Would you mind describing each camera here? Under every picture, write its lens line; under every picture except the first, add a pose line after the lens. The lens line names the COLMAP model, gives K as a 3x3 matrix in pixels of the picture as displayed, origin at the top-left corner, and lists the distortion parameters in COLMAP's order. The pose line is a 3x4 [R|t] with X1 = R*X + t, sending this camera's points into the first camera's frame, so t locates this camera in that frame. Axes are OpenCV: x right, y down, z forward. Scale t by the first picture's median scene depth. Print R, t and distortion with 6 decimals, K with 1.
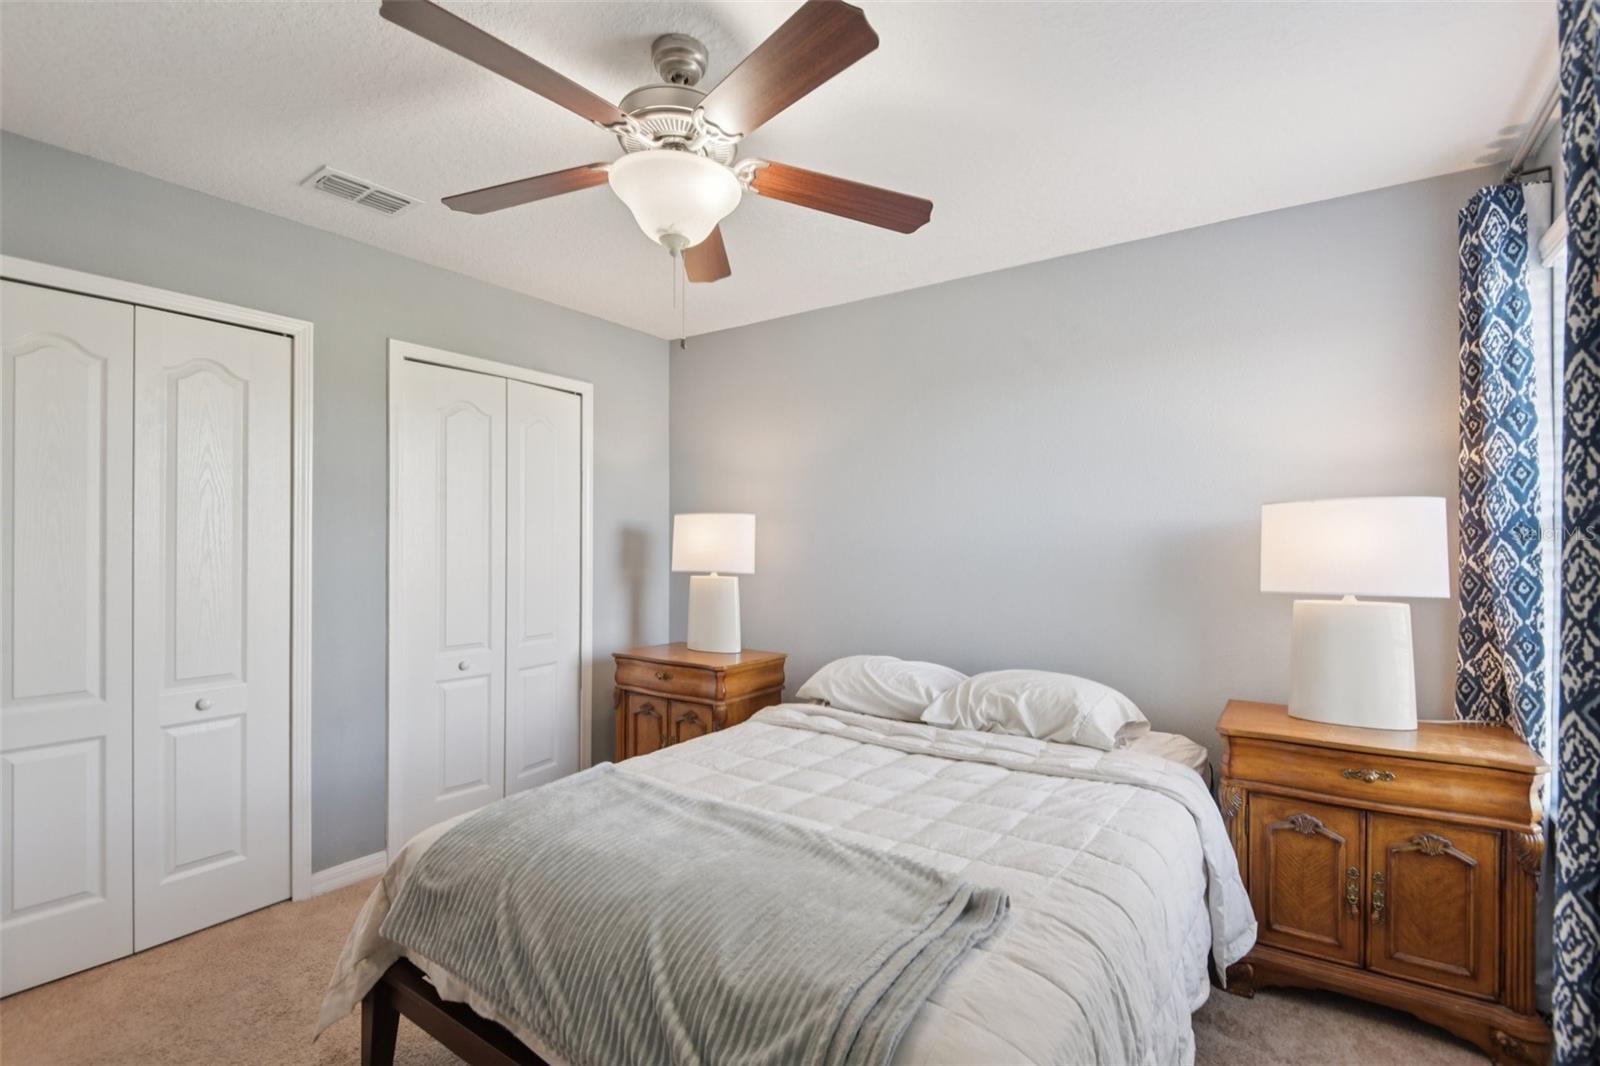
lens RADIAL K [[725.7, 0, 810.9], [0, 725.7, 536.3], [0, 0, 1]] dist [0.010656, -0.010722]
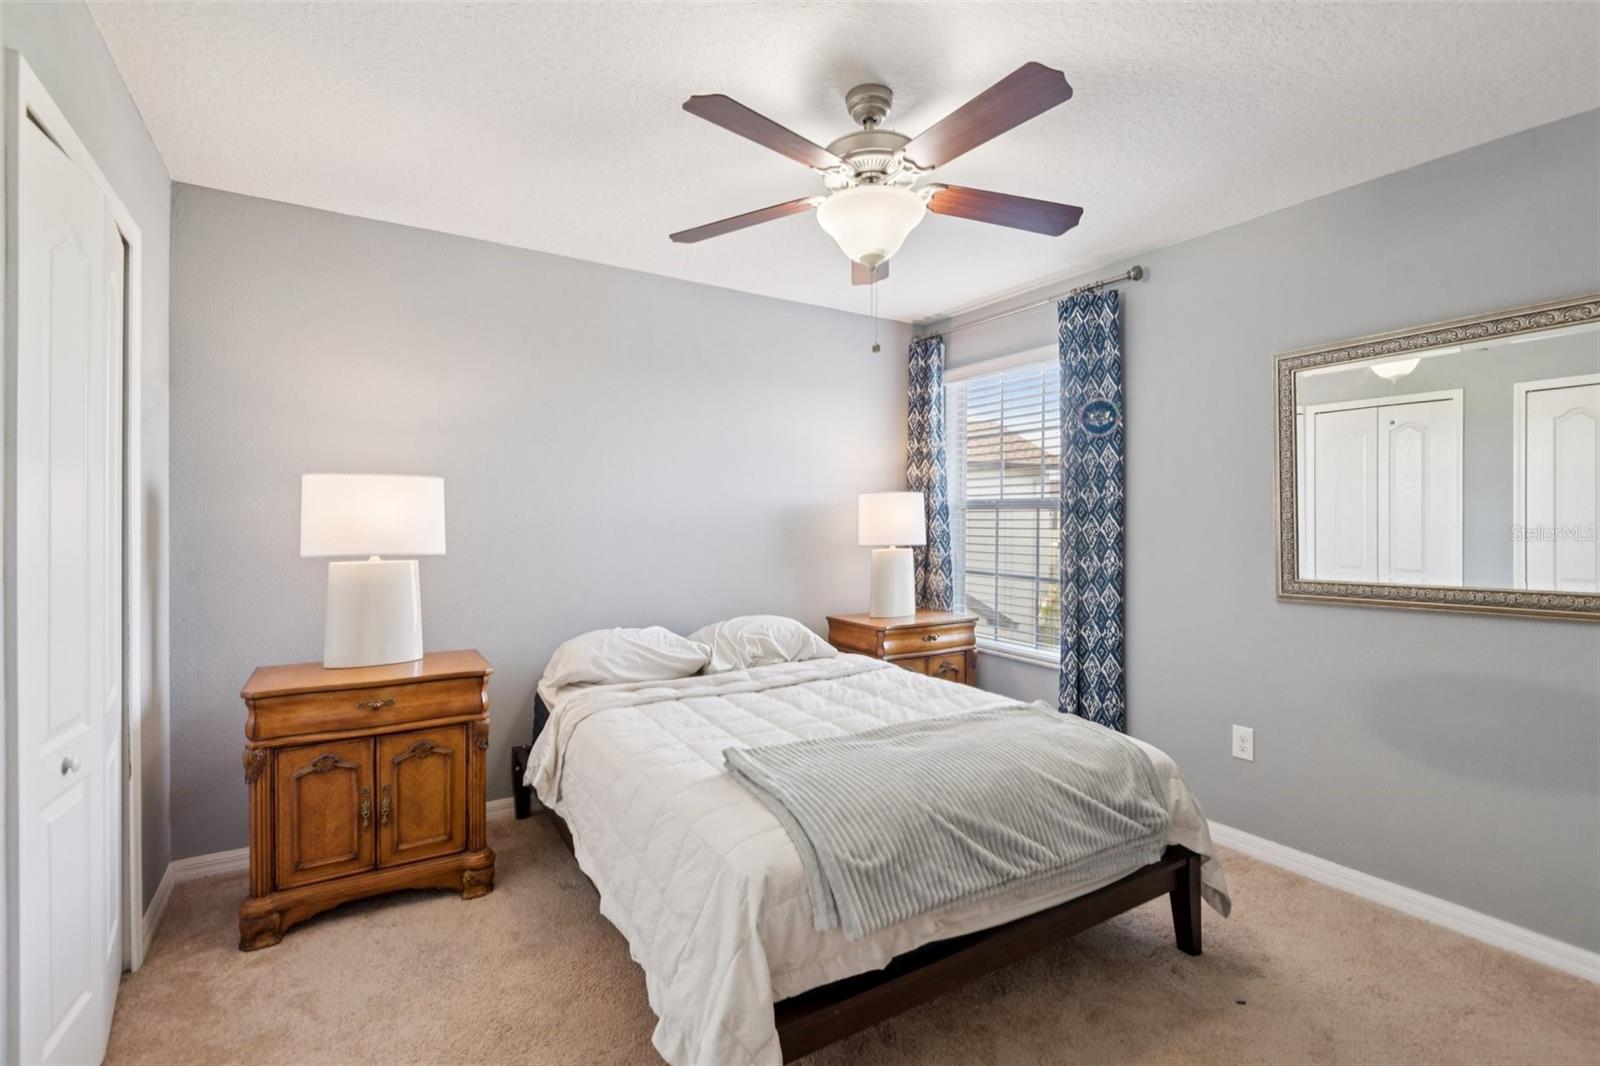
lens RADIAL K [[725.7, 0, 809.0], [0, 725.7, 525.7], [0, 0, 1]] dist [0.010656, -0.010722]
pose [[0.380670, -0.003918, 0.924702, -0.926190], [-0.002981, 0.999981, 0.005464, 0.020913], [-0.924706, -0.004837, 0.380651, 0.471010]]
